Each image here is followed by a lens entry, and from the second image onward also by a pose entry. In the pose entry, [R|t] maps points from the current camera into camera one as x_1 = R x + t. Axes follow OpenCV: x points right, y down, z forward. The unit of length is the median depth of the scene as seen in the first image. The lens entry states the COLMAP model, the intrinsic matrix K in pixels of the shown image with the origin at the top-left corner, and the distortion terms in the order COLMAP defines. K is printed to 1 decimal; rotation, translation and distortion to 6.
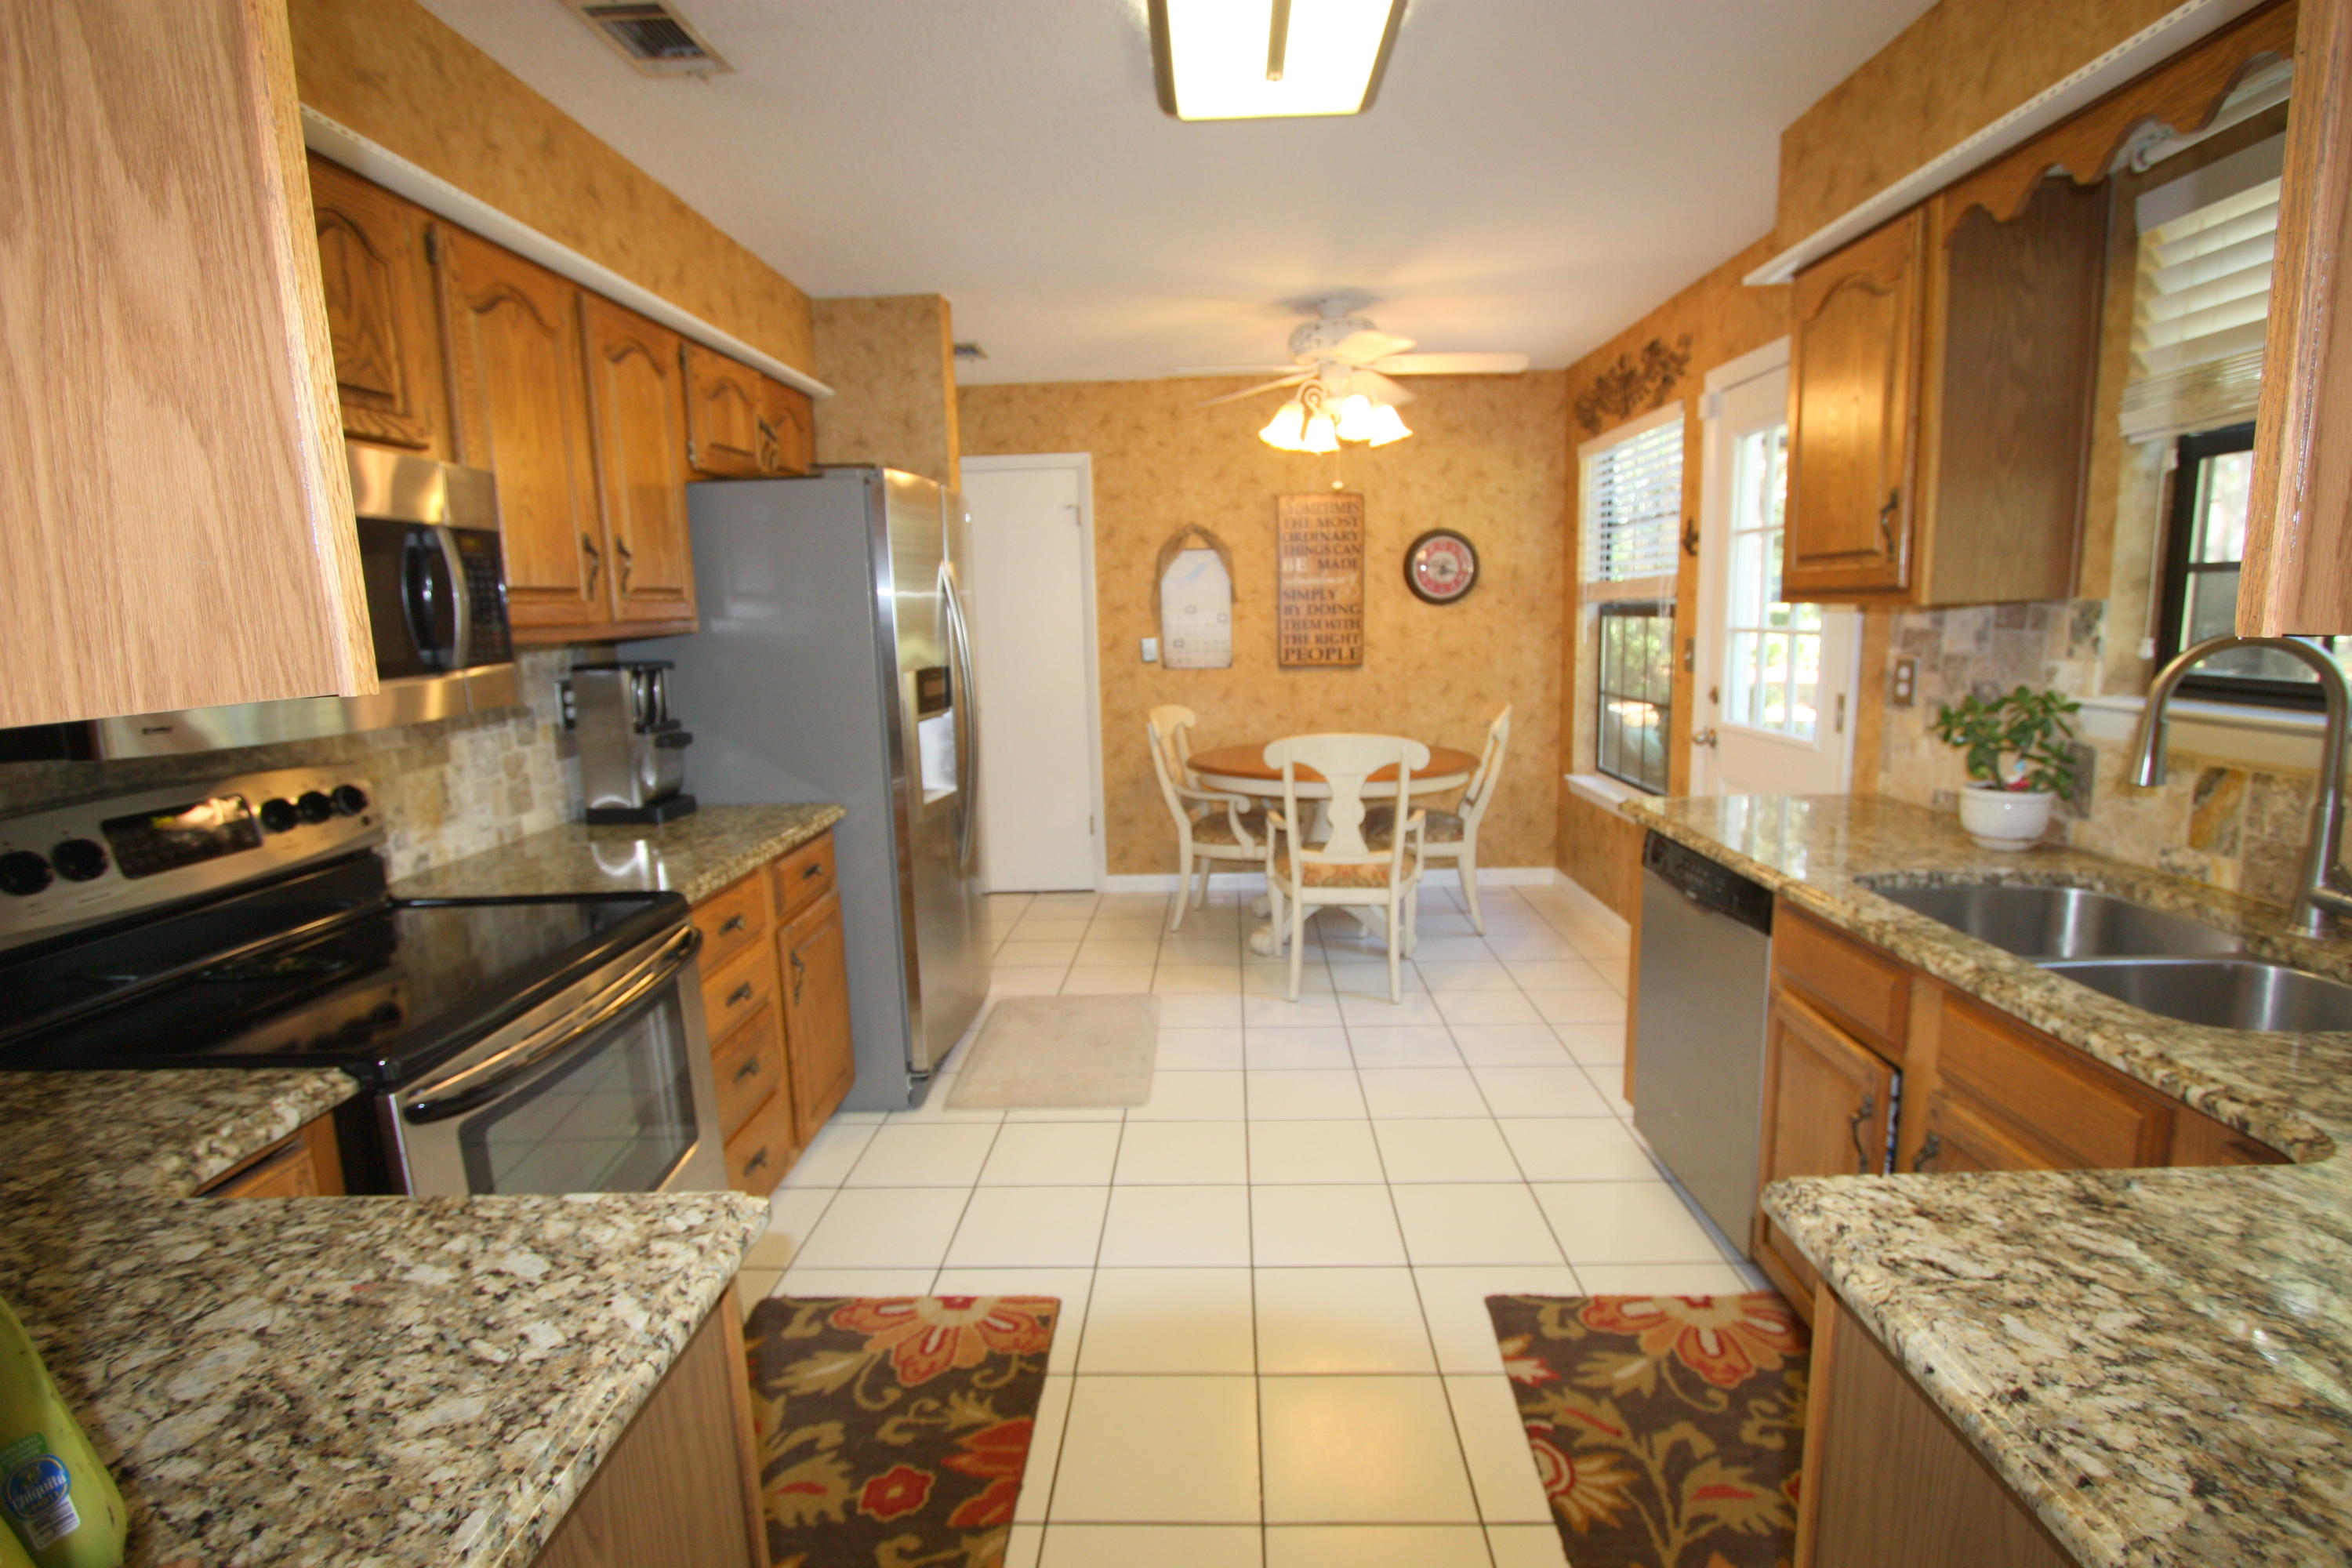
lens RADIAL K [[1076.1, 0, 1189.5], [0, 1076.1, 784.9], [0, 0, 1]] dist [-0.032802, -0.000810]
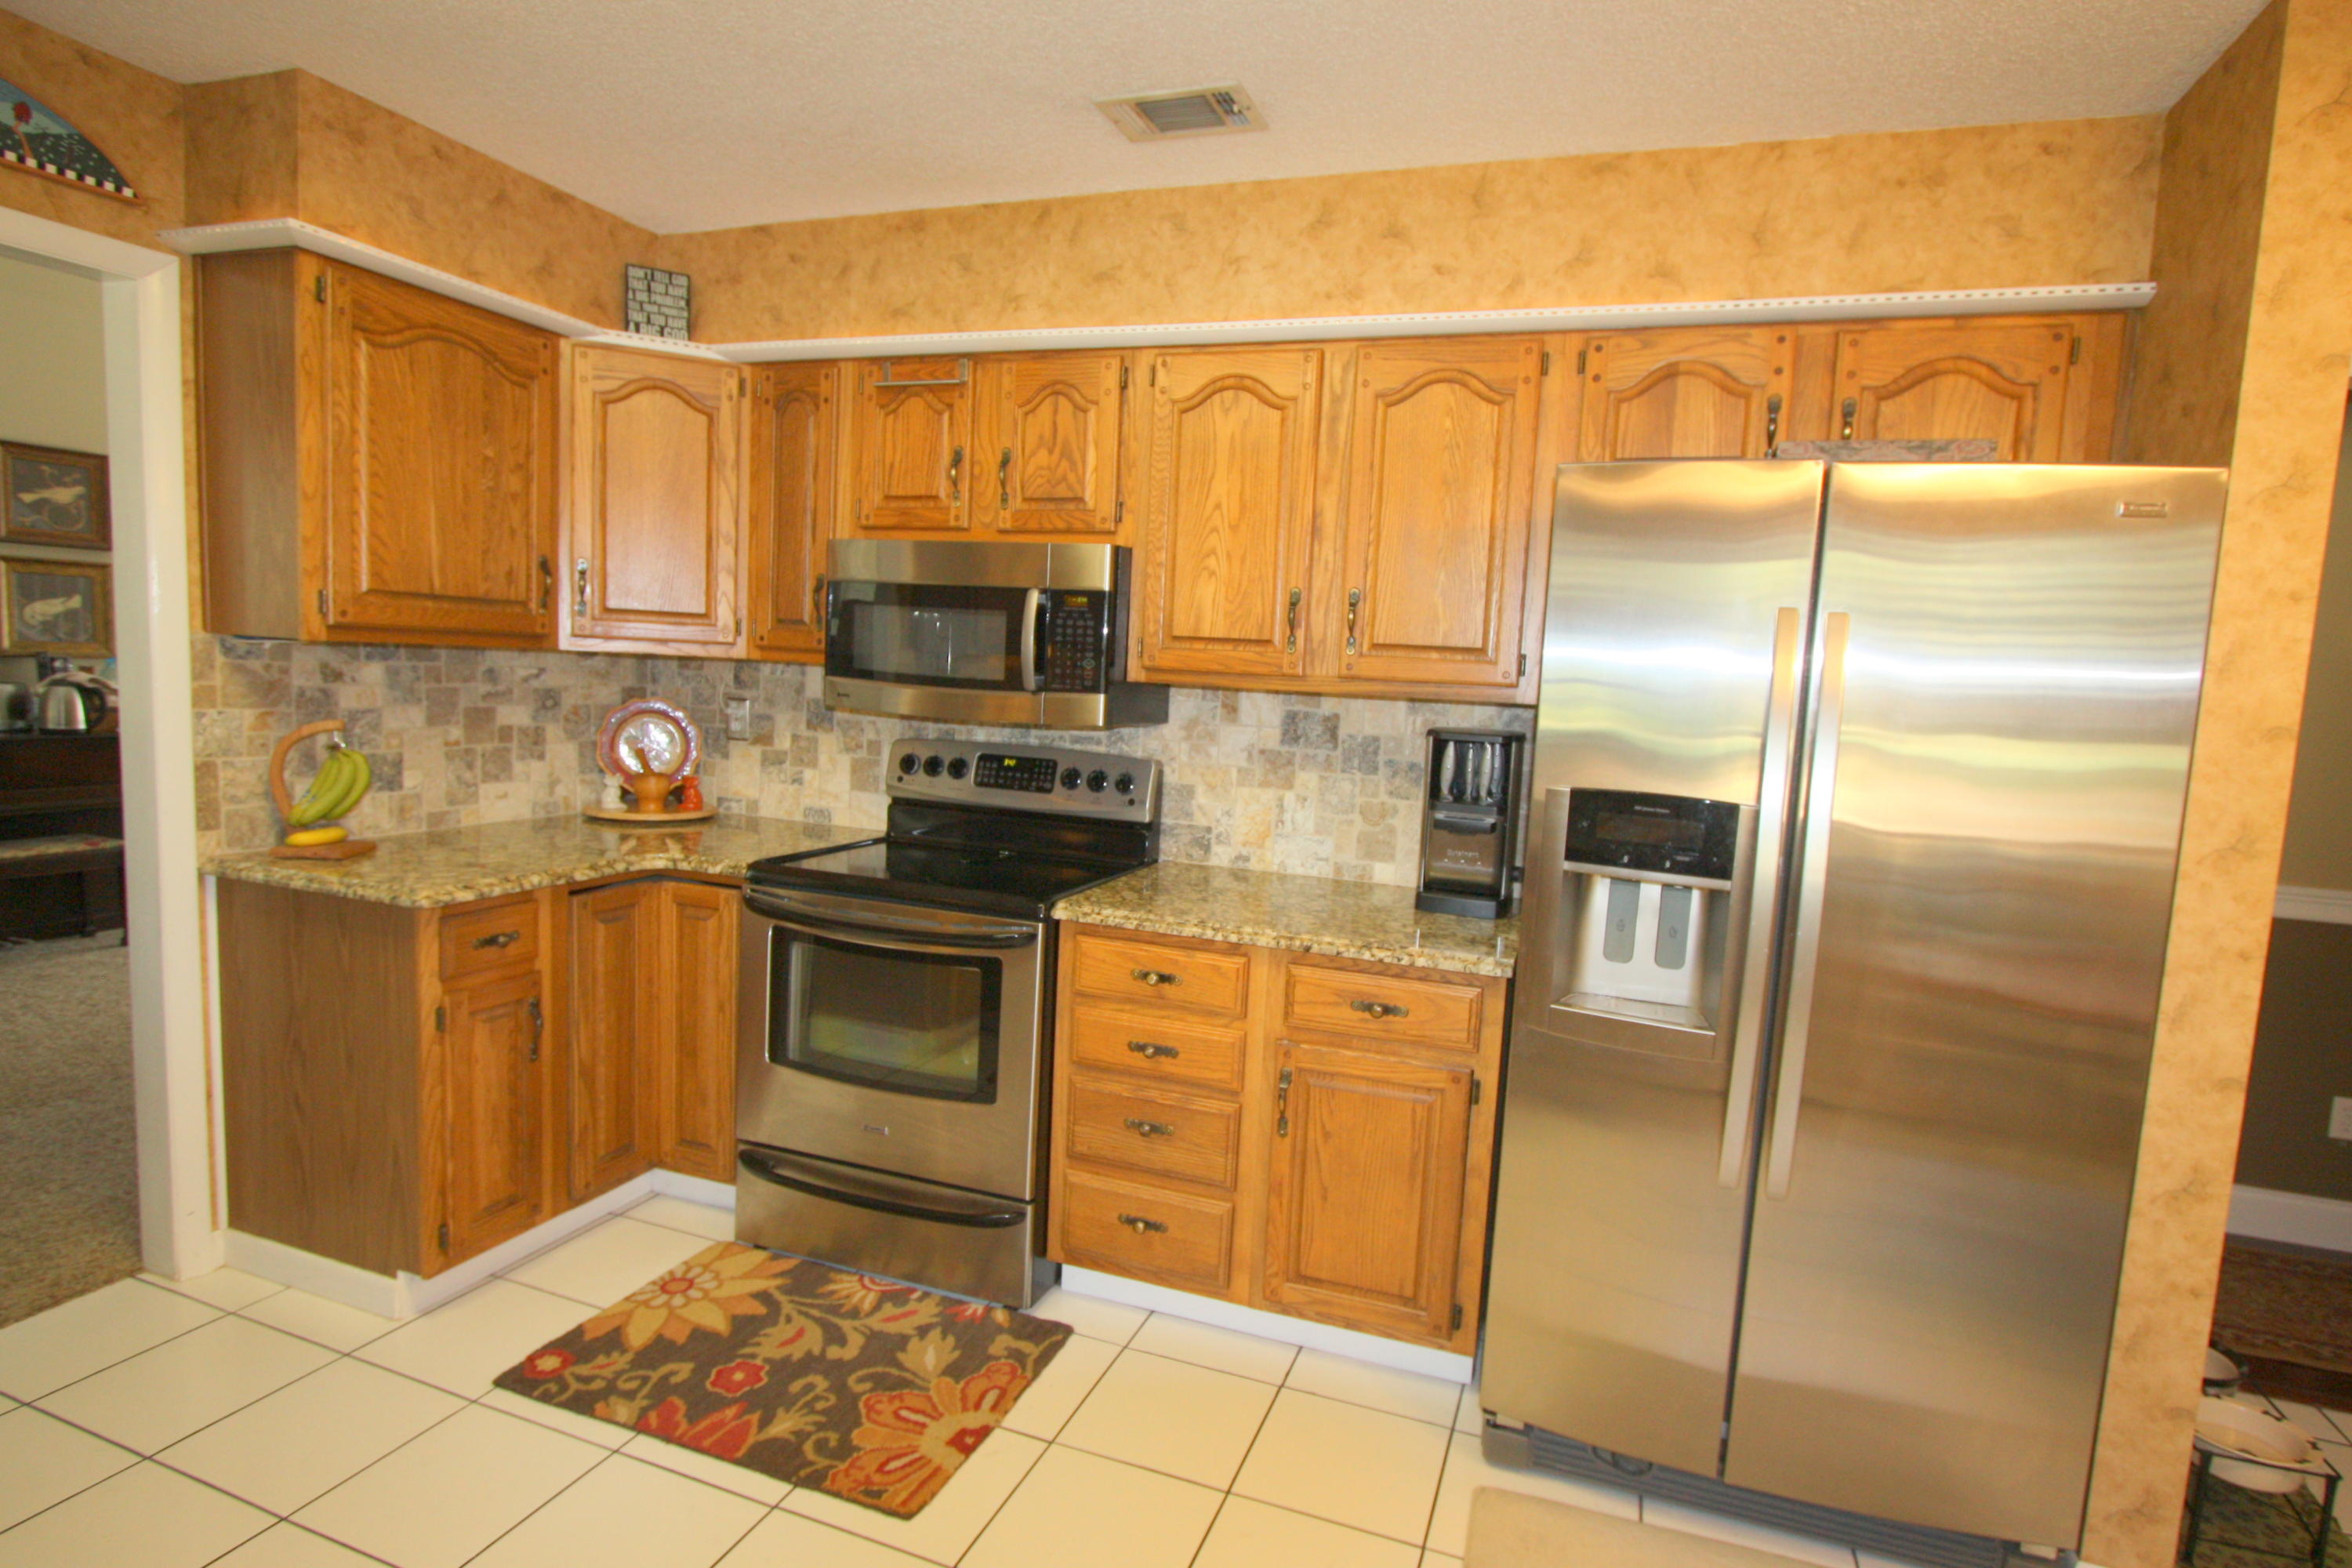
lens RADIAL K [[1197.0, 0, 1184.7], [0, 1197.0, 781.9], [0, 0, 1]] dist [-0.001788, 0.000044]
pose [[-0.317029, 0.098484, -0.943289, 0.623210], [-0.203059, 0.964482, 0.168943, -0.247321], [0.926423, 0.245103, -0.285771, 1.374882]]
